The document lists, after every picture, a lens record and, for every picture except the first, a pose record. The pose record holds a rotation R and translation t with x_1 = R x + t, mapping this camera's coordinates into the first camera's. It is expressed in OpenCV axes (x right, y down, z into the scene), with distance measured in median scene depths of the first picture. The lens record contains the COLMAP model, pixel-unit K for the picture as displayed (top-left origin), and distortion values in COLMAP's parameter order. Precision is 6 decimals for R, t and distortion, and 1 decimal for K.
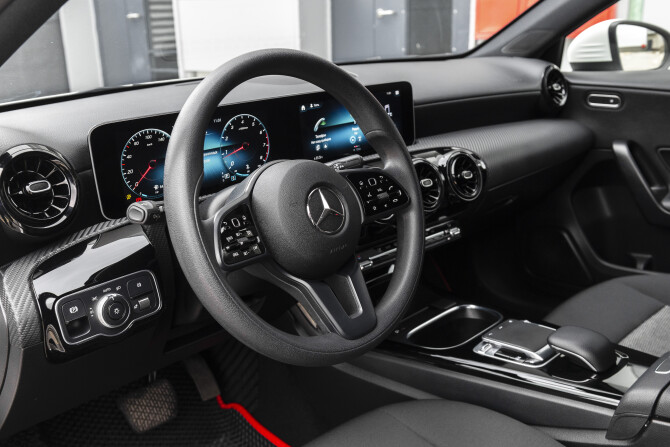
lens RADIAL K [[712.6, 0, 333.9], [0, 712.6, 224.2], [0, 0, 1]] dist [-0.001795, 0.000000]
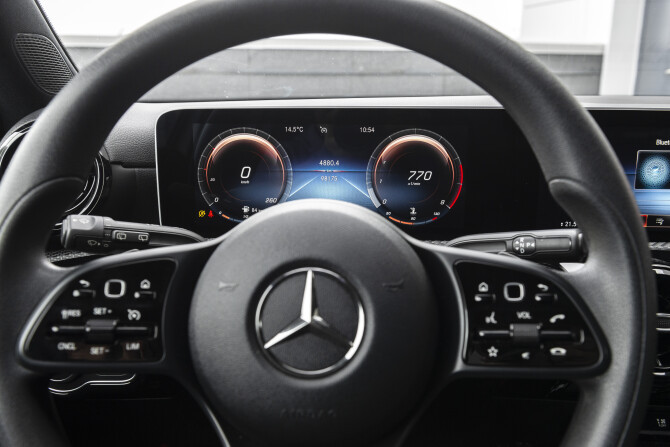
lens RADIAL K [[582.1, 0, 334.5], [0, 582.1, 225.5], [0, 0, 1]] dist [-0.019323, -0.021482]
pose [[0.667961, 0.212468, -0.713222, 0.177770], [-0.238925, 0.968869, 0.064863, -0.075393], [0.704800, 0.127081, 0.697931, 0.530534]]
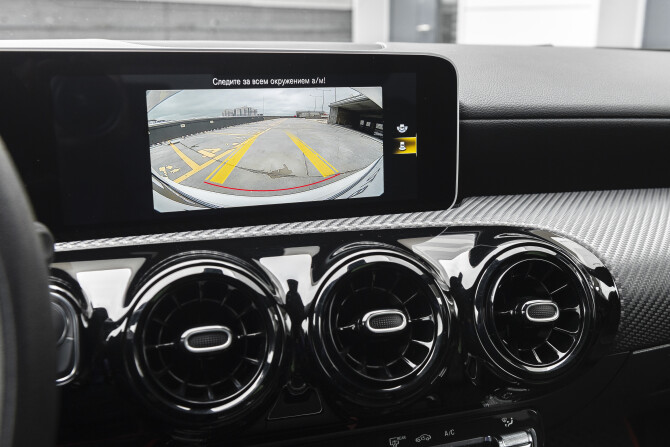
lens RADIAL K [[712.6, 0, 368.1], [0, 712.6, 209.9], [0, 0, 1]] dist [-0.001795, 0.000000]
pose [[0.909567, 0.133304, -0.393596, 0.260199], [-0.156356, 0.987334, -0.026933, -0.103994], [0.385020, 0.086039, 0.918889, 0.664935]]
